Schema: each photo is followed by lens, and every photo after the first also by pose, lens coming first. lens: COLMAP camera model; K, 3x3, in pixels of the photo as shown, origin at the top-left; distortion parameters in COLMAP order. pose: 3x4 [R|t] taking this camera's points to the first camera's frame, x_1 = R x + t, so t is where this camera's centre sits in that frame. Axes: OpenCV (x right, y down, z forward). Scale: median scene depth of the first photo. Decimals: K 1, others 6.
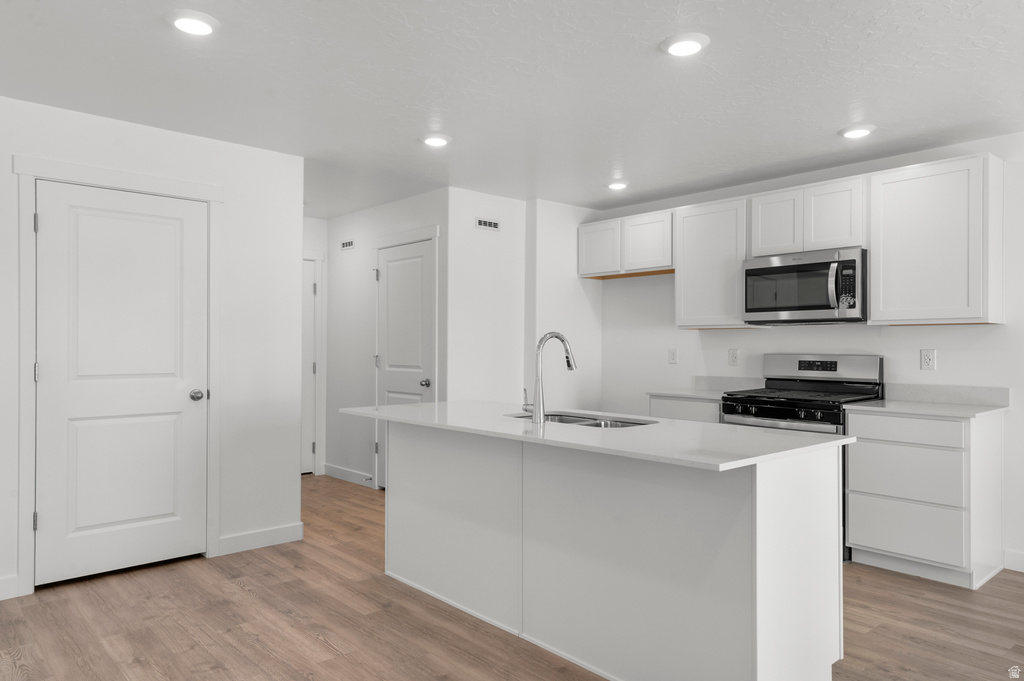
lens RADIAL K [[681.9, 0, 512.0], [0, 681.9, 340.5], [0, 0, 1]] dist [0.029089, -0.001476]
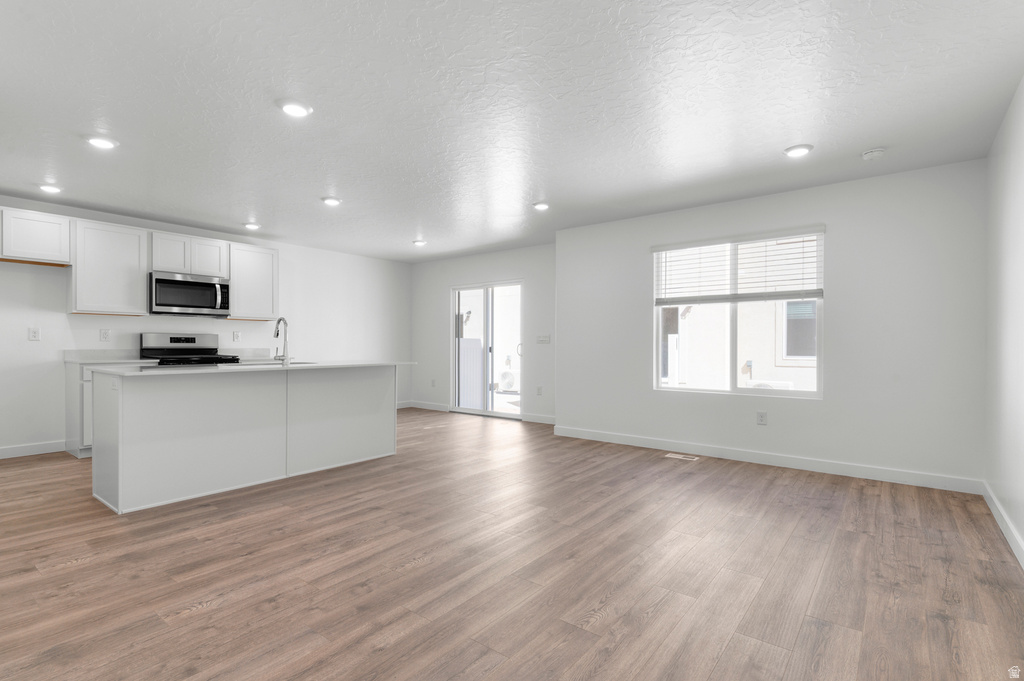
lens RADIAL K [[493.5, 0, 512.0], [0, 493.5, 340.5], [0, 0, 1]] dist [0.003599, 0.000423]
pose [[-0.167688, 0.002244, 0.985838, -1.234349], [-0.013352, 0.999901, -0.004548, 0.043685], [-0.985750, -0.013925, -0.167641, 0.531861]]
